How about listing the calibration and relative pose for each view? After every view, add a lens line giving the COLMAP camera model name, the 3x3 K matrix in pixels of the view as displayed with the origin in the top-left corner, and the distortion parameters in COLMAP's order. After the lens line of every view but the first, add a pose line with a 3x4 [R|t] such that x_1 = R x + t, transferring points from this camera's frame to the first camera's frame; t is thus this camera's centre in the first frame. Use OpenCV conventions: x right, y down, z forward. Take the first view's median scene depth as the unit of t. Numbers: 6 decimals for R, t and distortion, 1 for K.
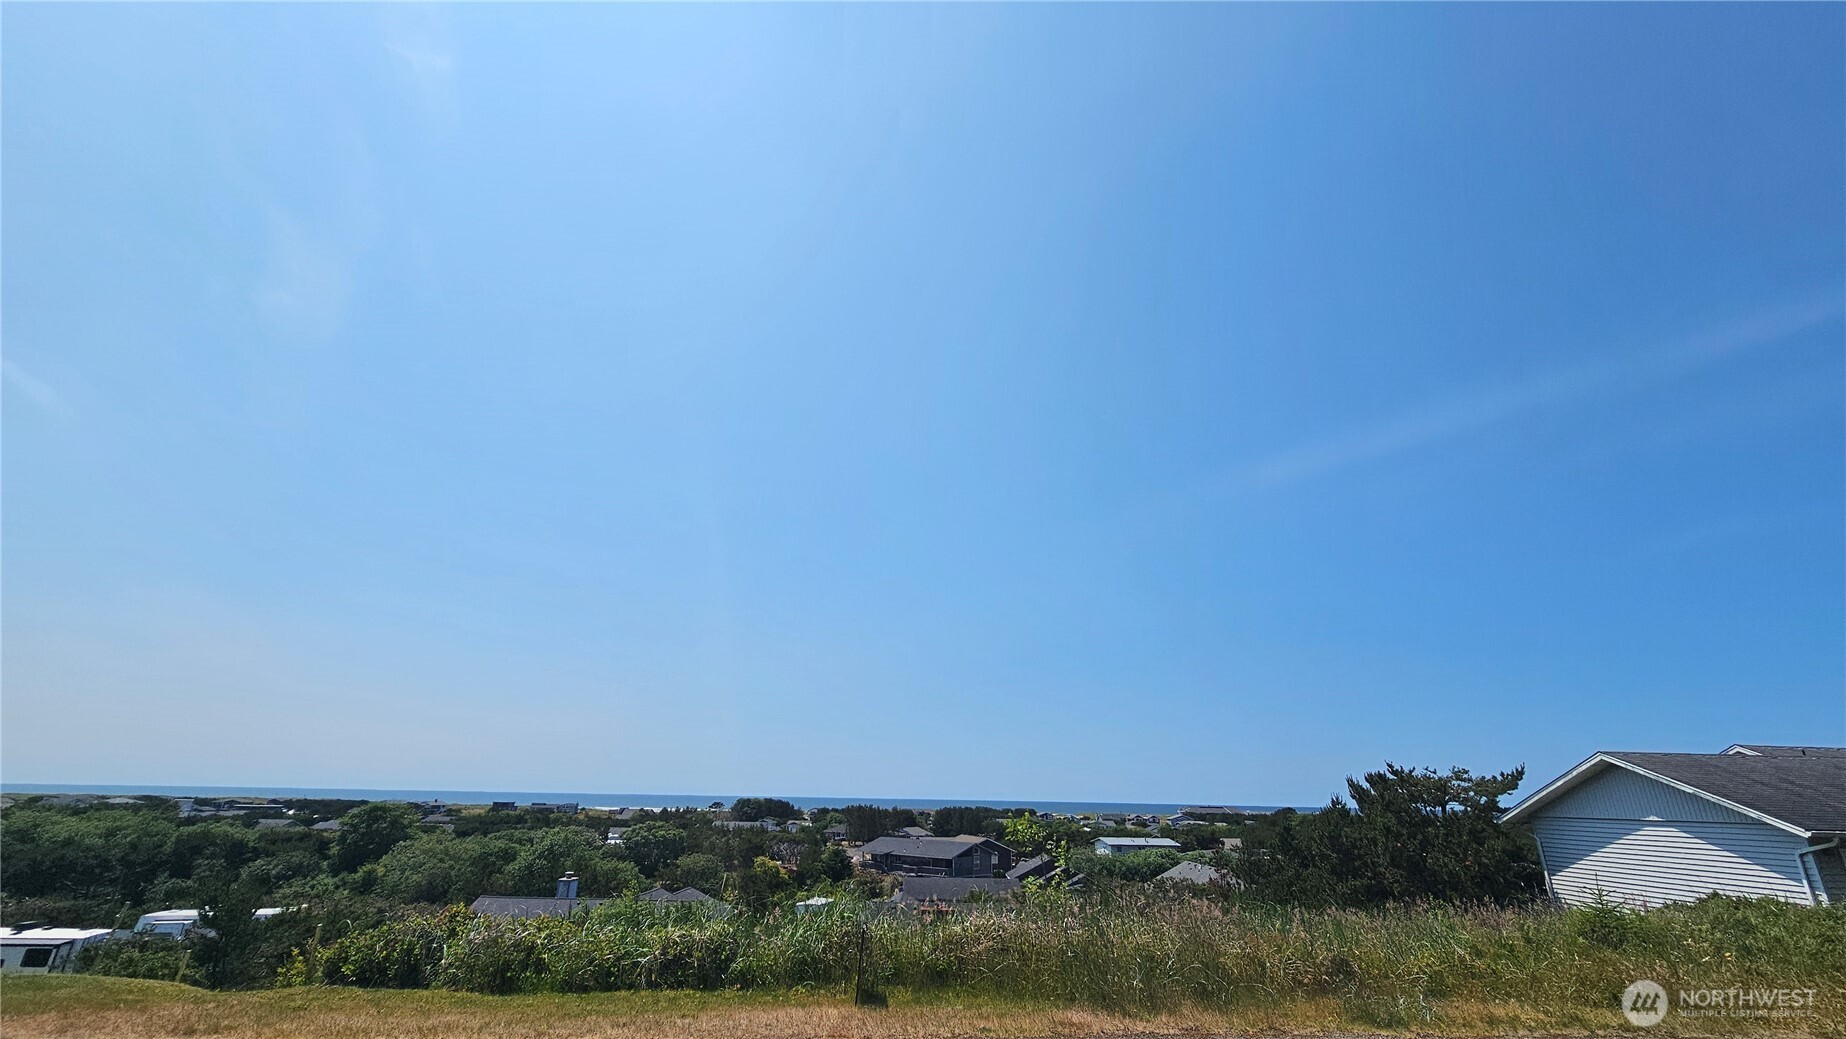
lens RADIAL K [[757.5, 0, 922.5], [0, 757.5, 520.3], [0, 0, 1]] dist [-0.002910, 0.001345]
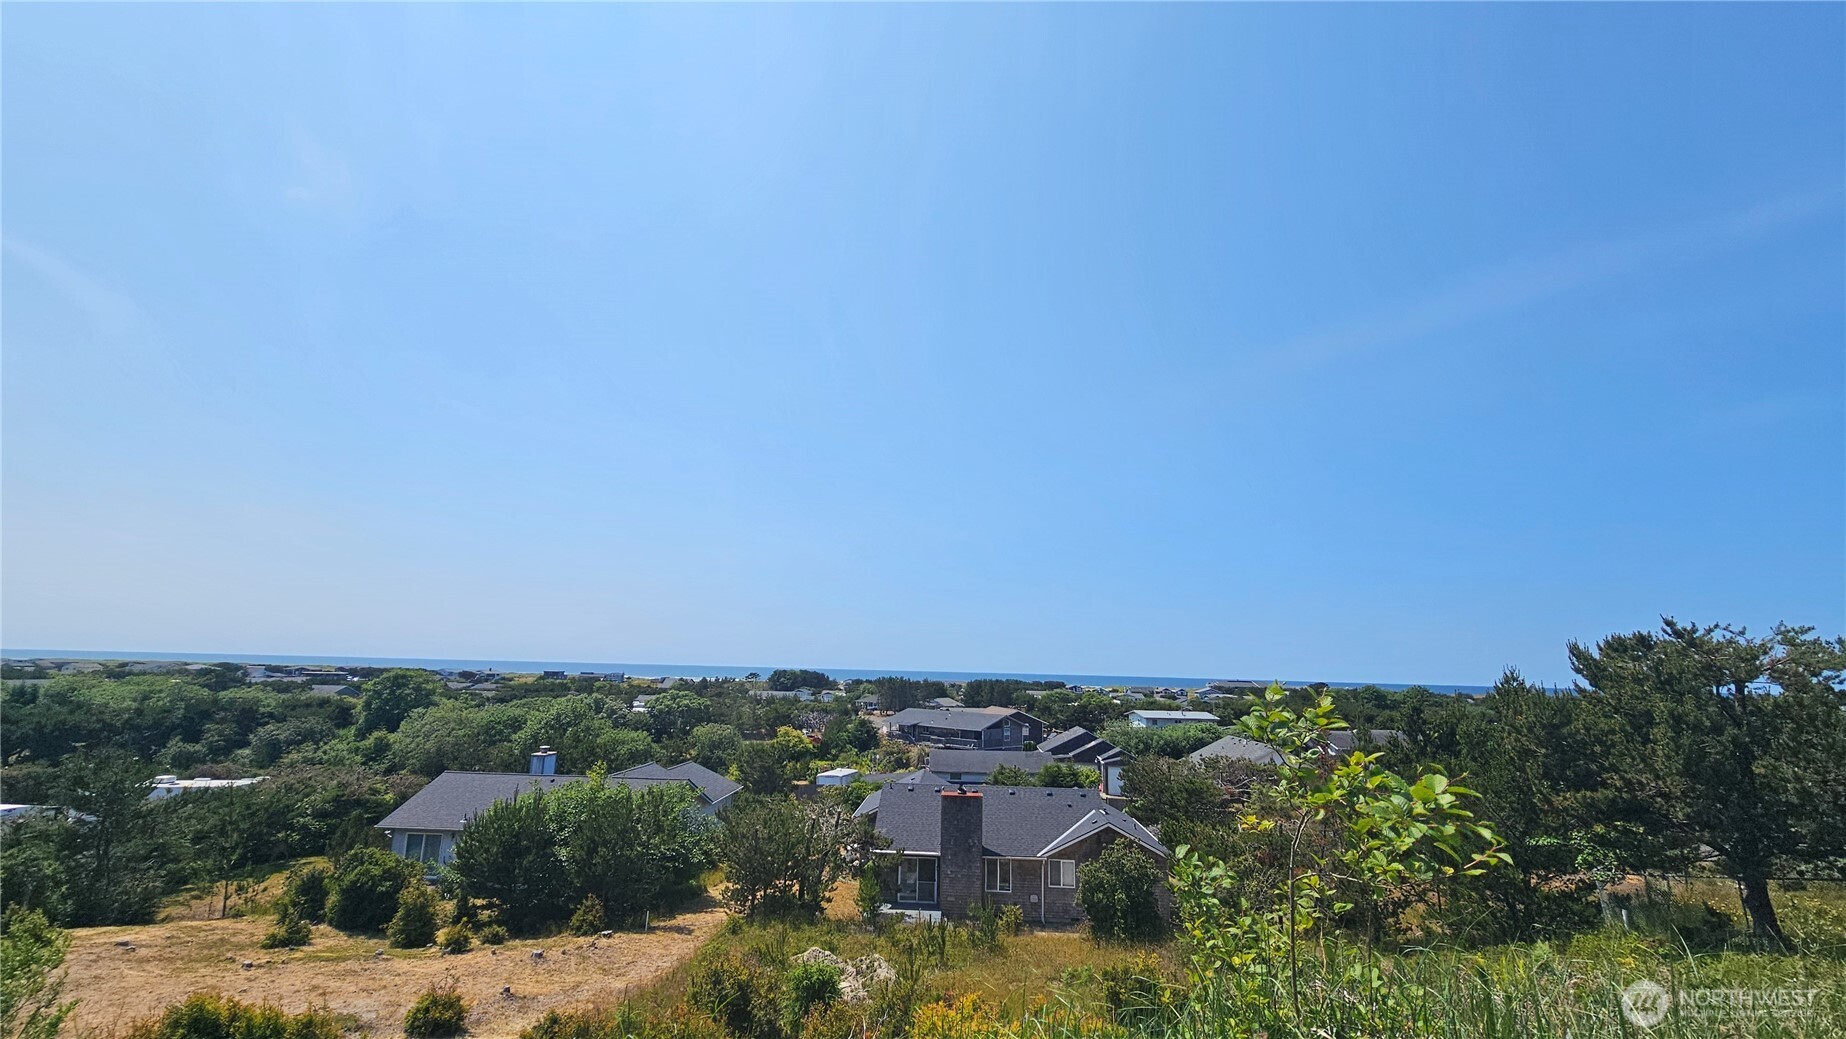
lens RADIAL K [[757.5, 0, 923.1], [0, 757.5, 525.0], [0, 0, 1]] dist [-0.002910, 0.001345]
pose [[0.999123, -0.000365, -0.041876, 0.005631], [0.007094, 0.986987, 0.160647, 0.034964], [0.041272, -0.160803, 0.986123, 0.092510]]
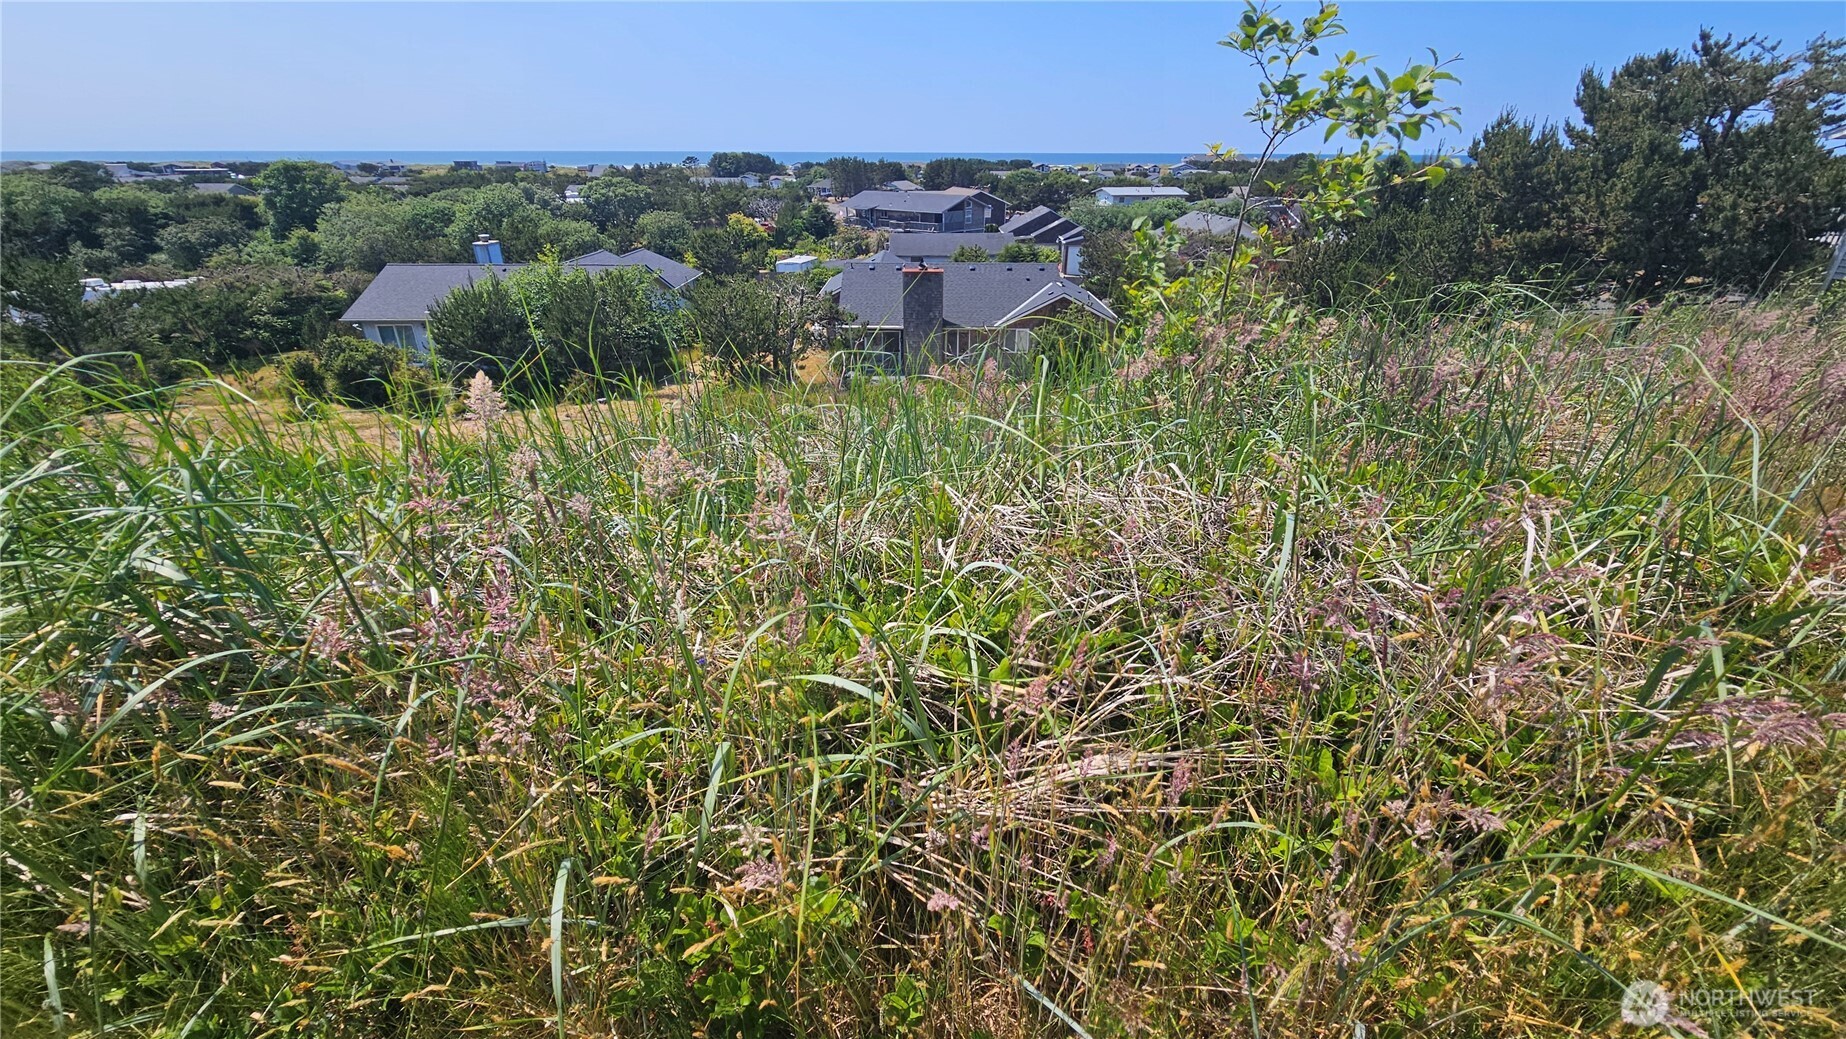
lens RADIAL K [[757.5, 0, 923.2], [0, 757.5, 525.8], [0, 0, 1]] dist [-0.002910, 0.001345]
pose [[0.999832, -0.017794, 0.004482, 0.005300], [0.009002, 0.688500, 0.725180, 0.040545], [-0.015990, -0.725018, 0.688544, 0.088810]]
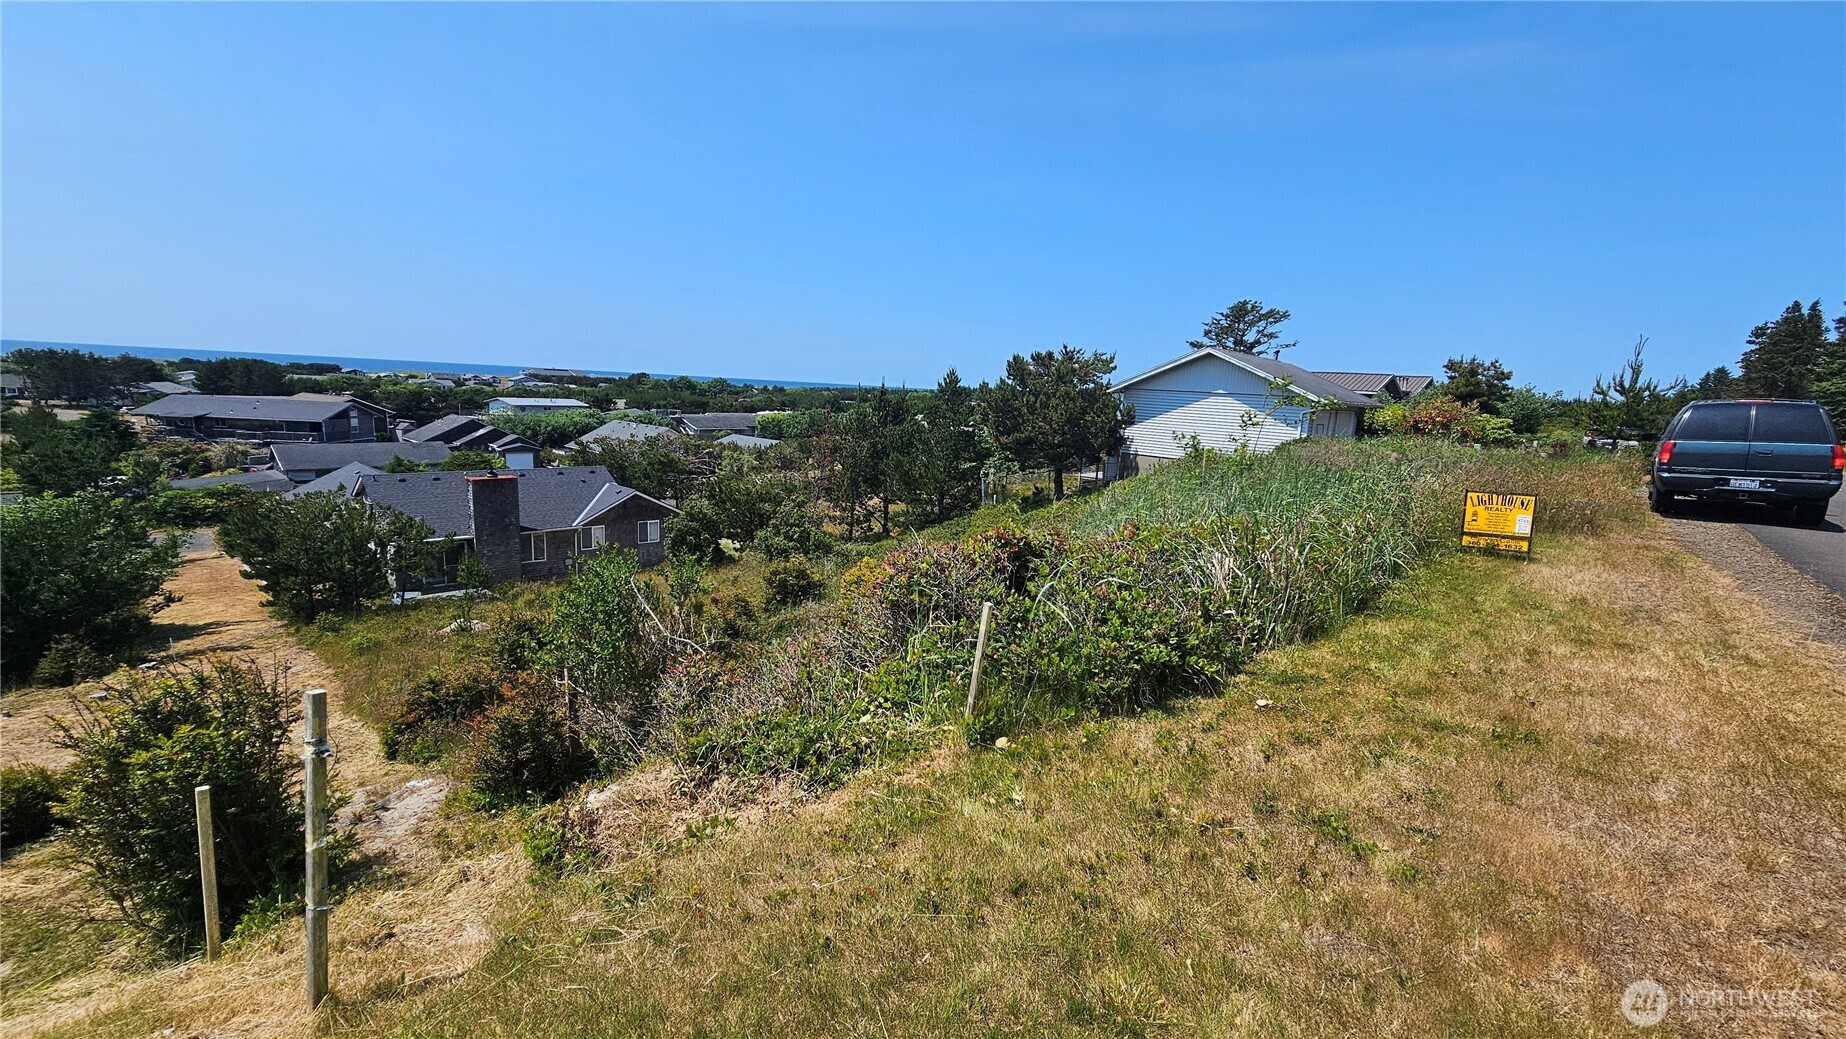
lens RADIAL K [[757.5, 0, 926.3], [0, 757.5, 522.7], [0, 0, 1]] dist [-0.002910, 0.001345]
pose [[0.685949, -0.109981, 0.719290, -0.111707], [-0.288338, 0.866507, 0.407464, 0.034789], [-0.668083, -0.486899, 0.562668, 0.082534]]
